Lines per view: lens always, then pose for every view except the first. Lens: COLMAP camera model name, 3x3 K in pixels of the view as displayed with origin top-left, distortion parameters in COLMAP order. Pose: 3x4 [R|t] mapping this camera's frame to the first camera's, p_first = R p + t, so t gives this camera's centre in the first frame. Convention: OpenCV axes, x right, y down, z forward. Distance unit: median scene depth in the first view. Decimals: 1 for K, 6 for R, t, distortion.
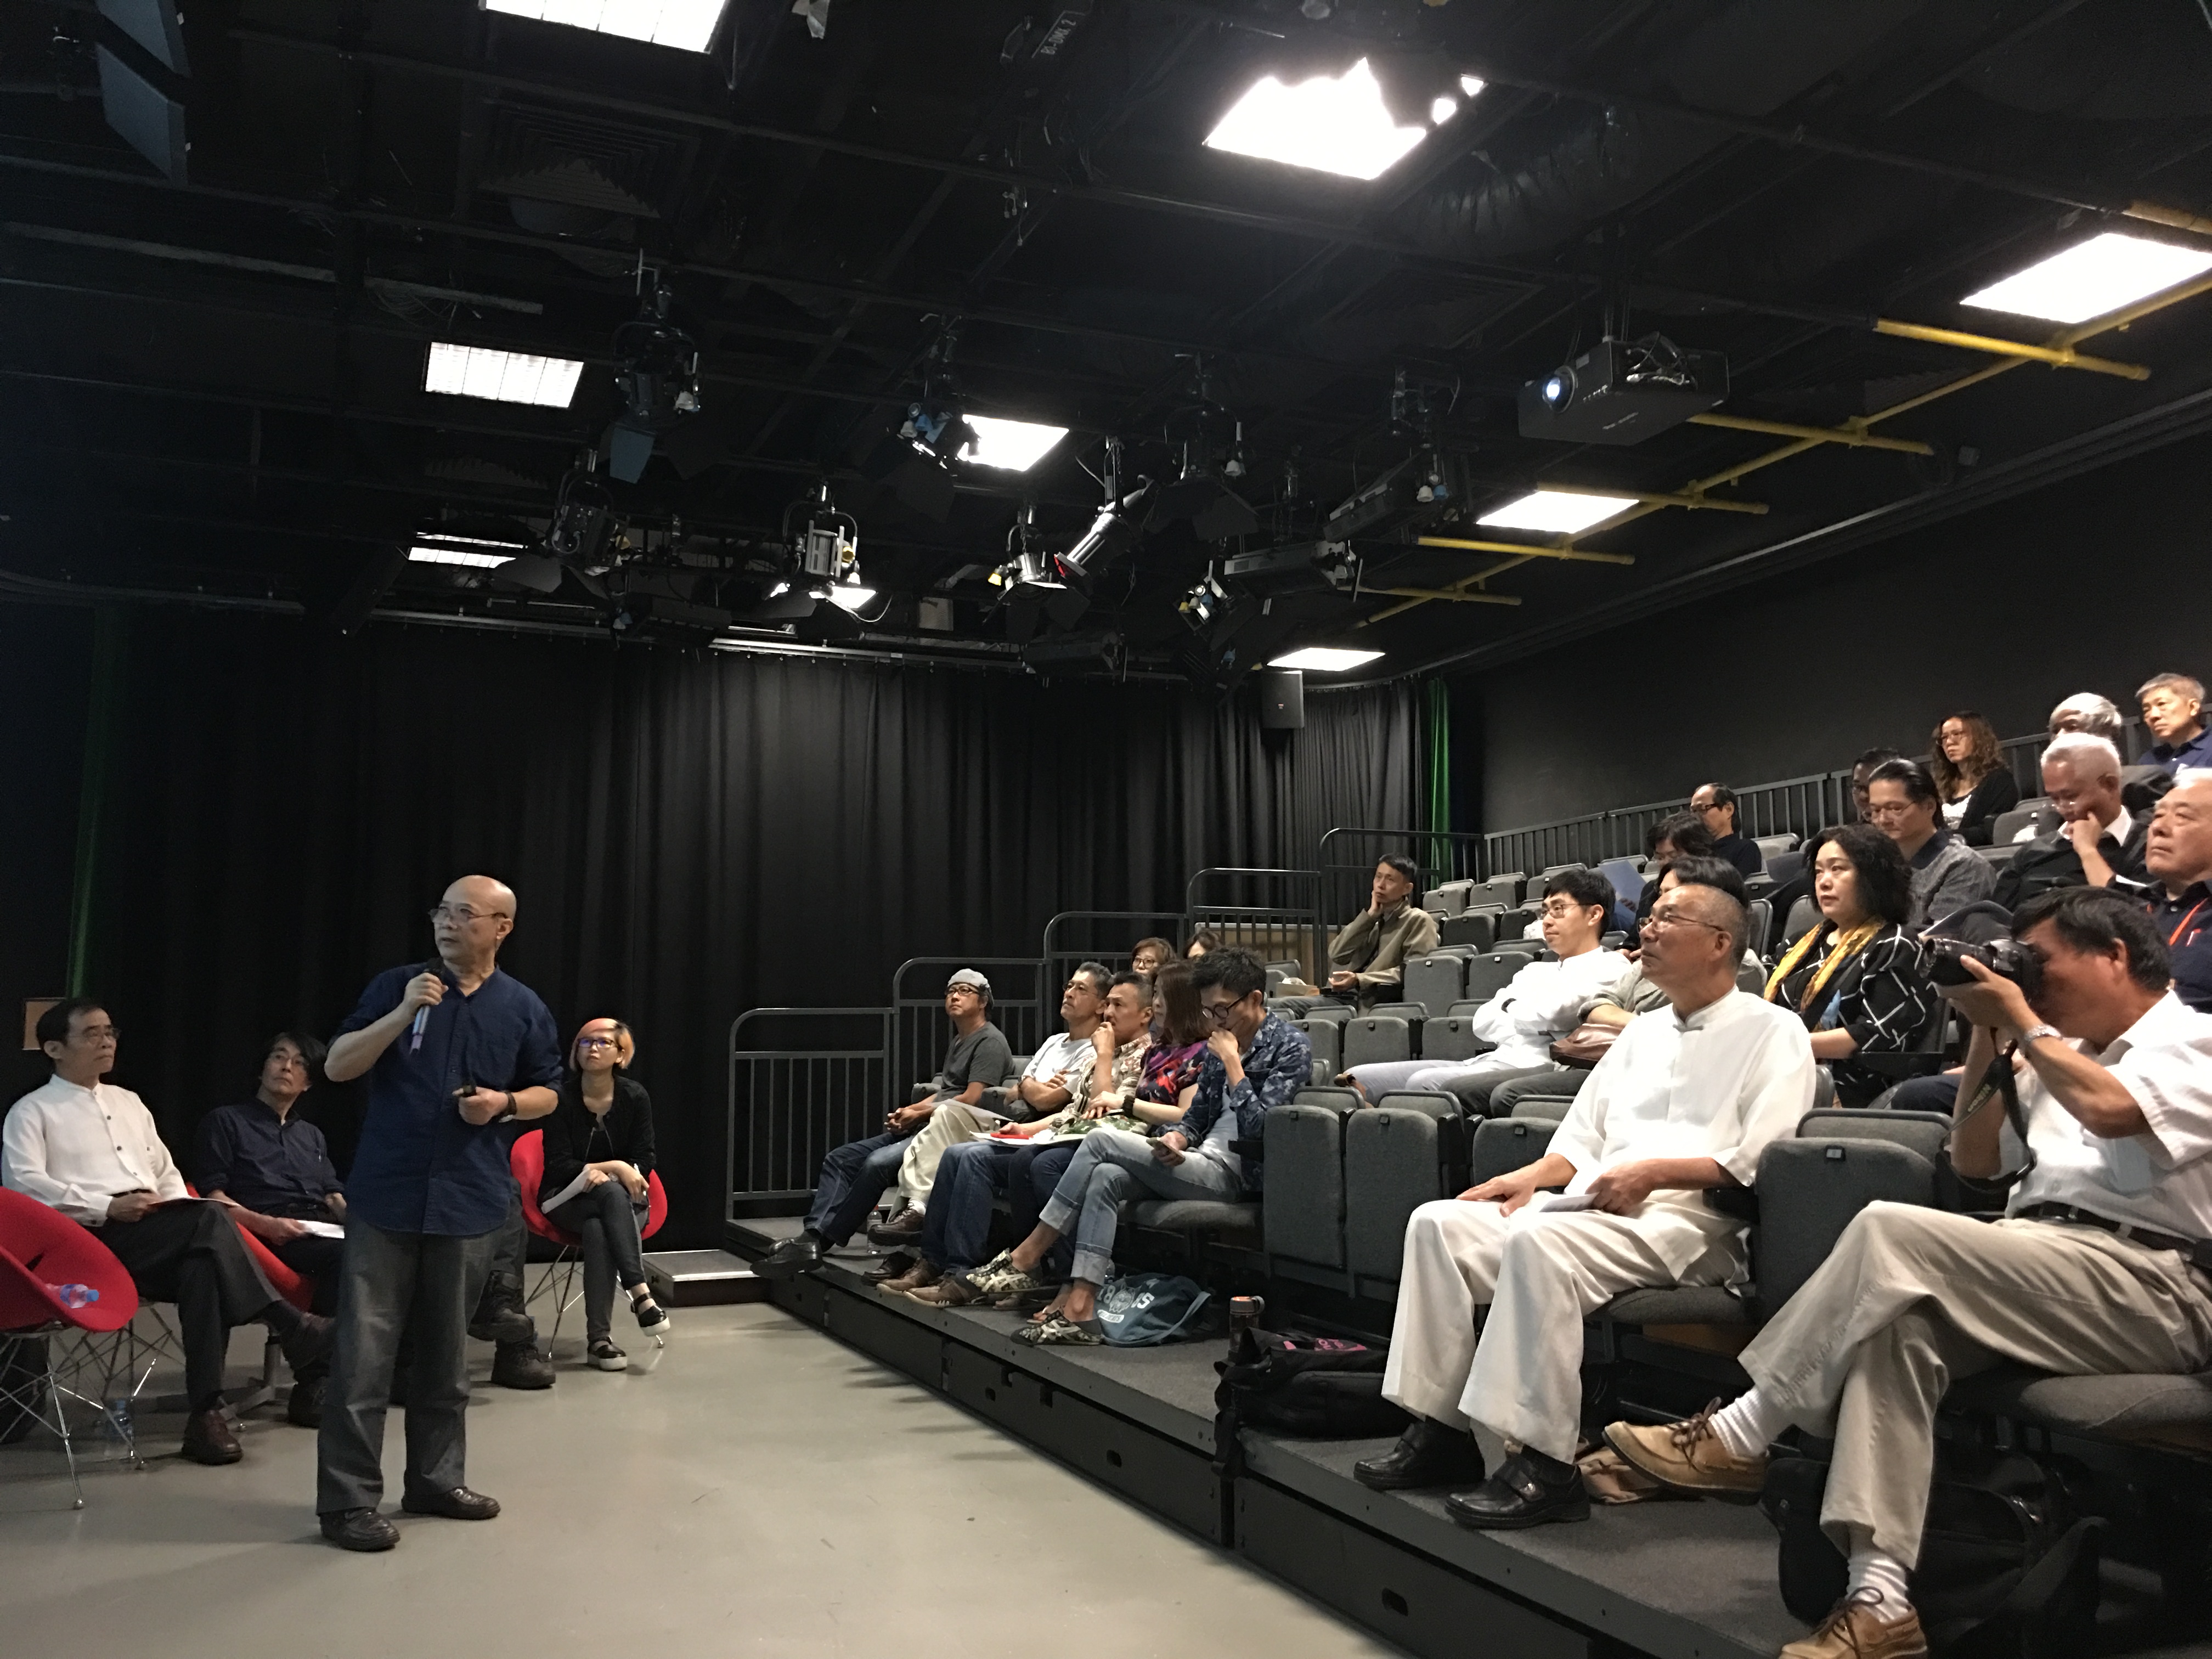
lens RADIAL K [[1860.7, 0, 1106.0], [0, 1860.7, 829.5], [0, 0, 1]] dist [0.105250, -0.127133]
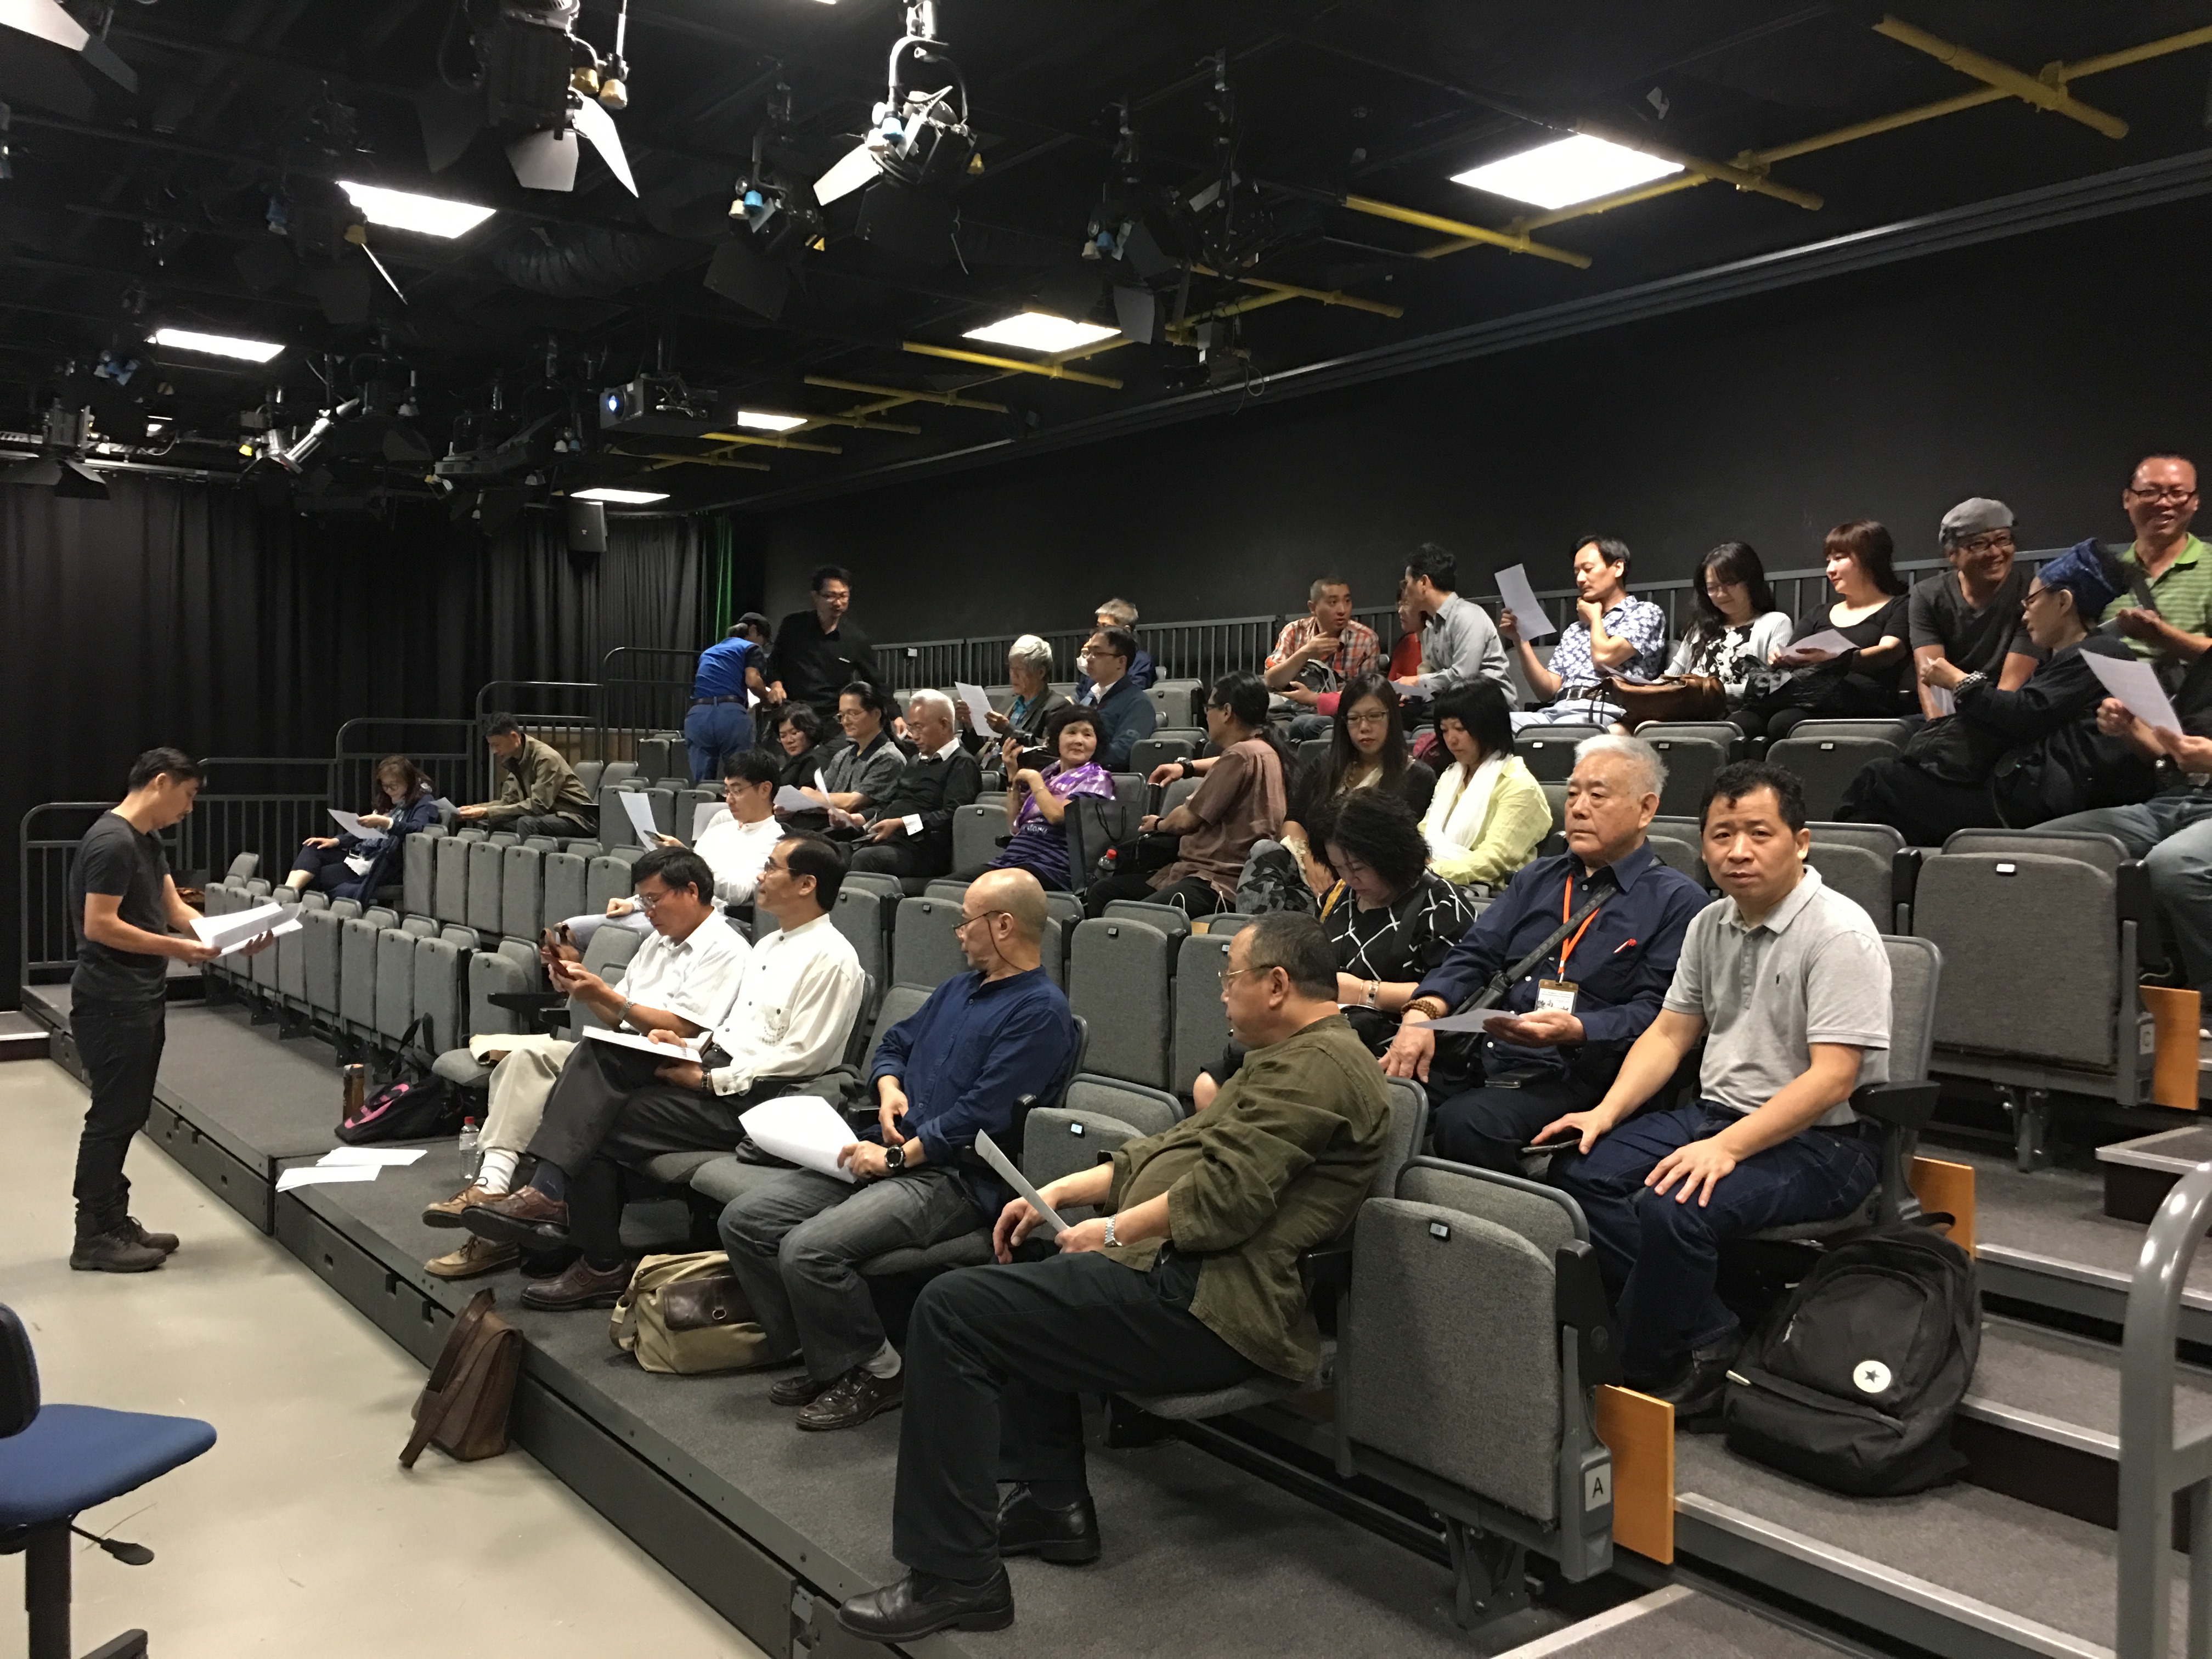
lens RADIAL K [[1860.7, 0, 1106.0], [0, 1860.7, 829.5], [0, 0, 1]] dist [0.105250, -0.127133]
pose [[0.970216, 0.009962, 0.242035, 0.193968], [-0.047967, 0.987270, 0.151647, -0.115646], [-0.237443, -0.158740, 0.958343, -0.322970]]
